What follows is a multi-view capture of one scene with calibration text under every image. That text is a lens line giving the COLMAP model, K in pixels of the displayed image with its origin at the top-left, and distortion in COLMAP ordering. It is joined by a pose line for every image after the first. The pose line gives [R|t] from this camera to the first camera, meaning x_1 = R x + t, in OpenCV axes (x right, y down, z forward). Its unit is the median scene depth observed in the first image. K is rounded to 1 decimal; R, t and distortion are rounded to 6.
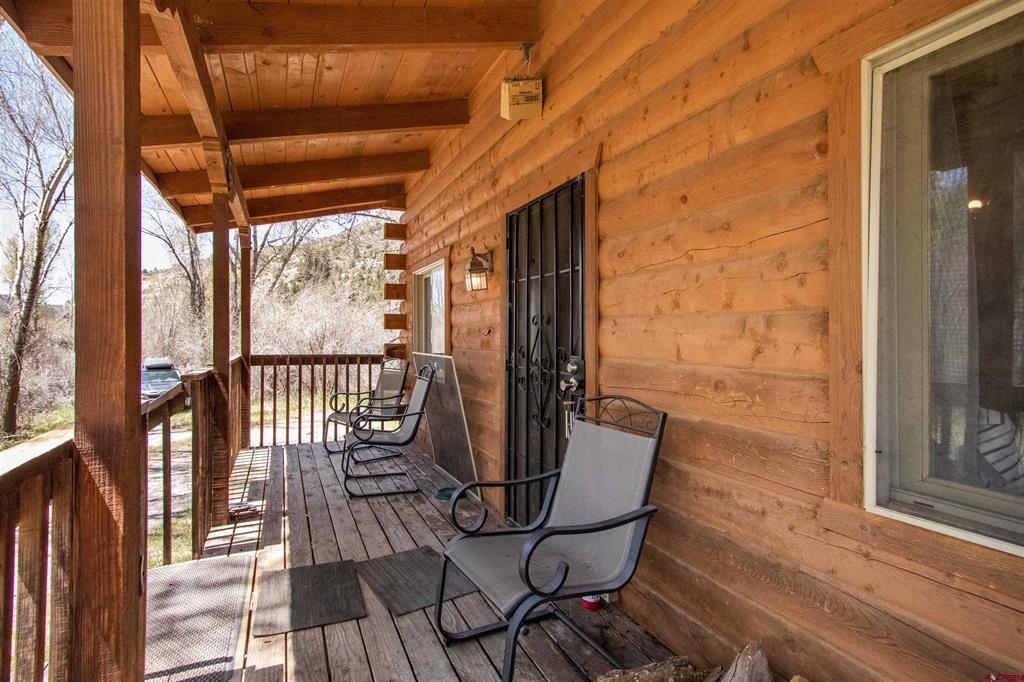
lens RADIAL K [[492.2, 0, 497.4], [0, 492.2, 342.4], [0, 0, 1]] dist [0.000733, 0.000483]
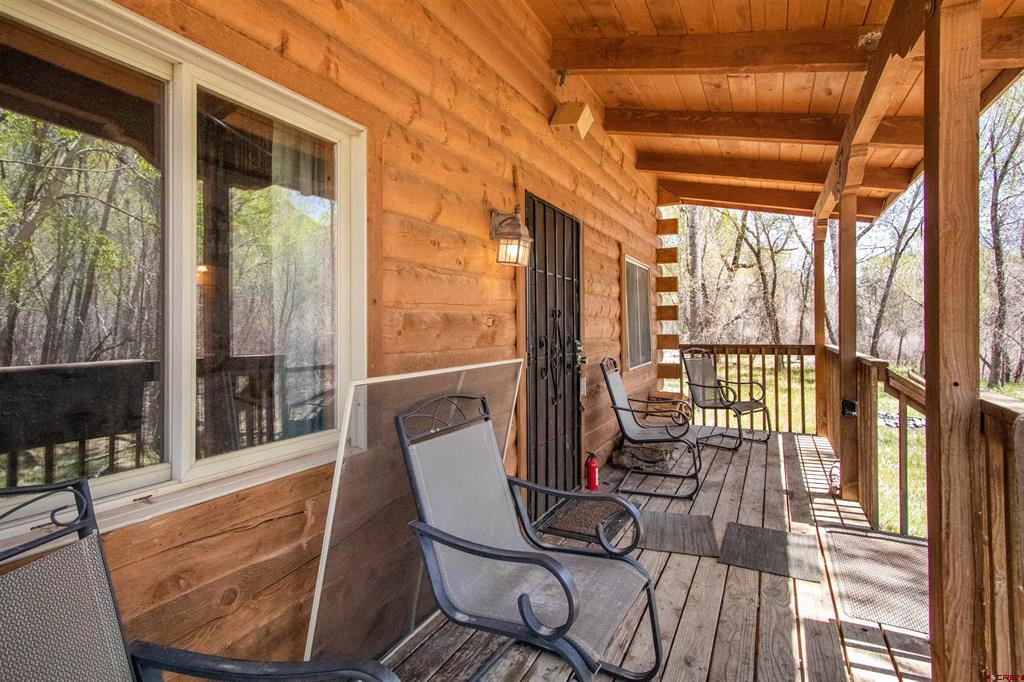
lens RADIAL K [[492.2, 0, 497.4], [0, 492.2, 342.4], [0, 0, 1]] dist [0.000733, 0.000483]
pose [[-0.603881, -0.014221, 0.796947, -0.796395], [0.027568, 0.998870, 0.038714, -0.027492], [-0.796597, 0.045349, -0.602807, 1.912394]]
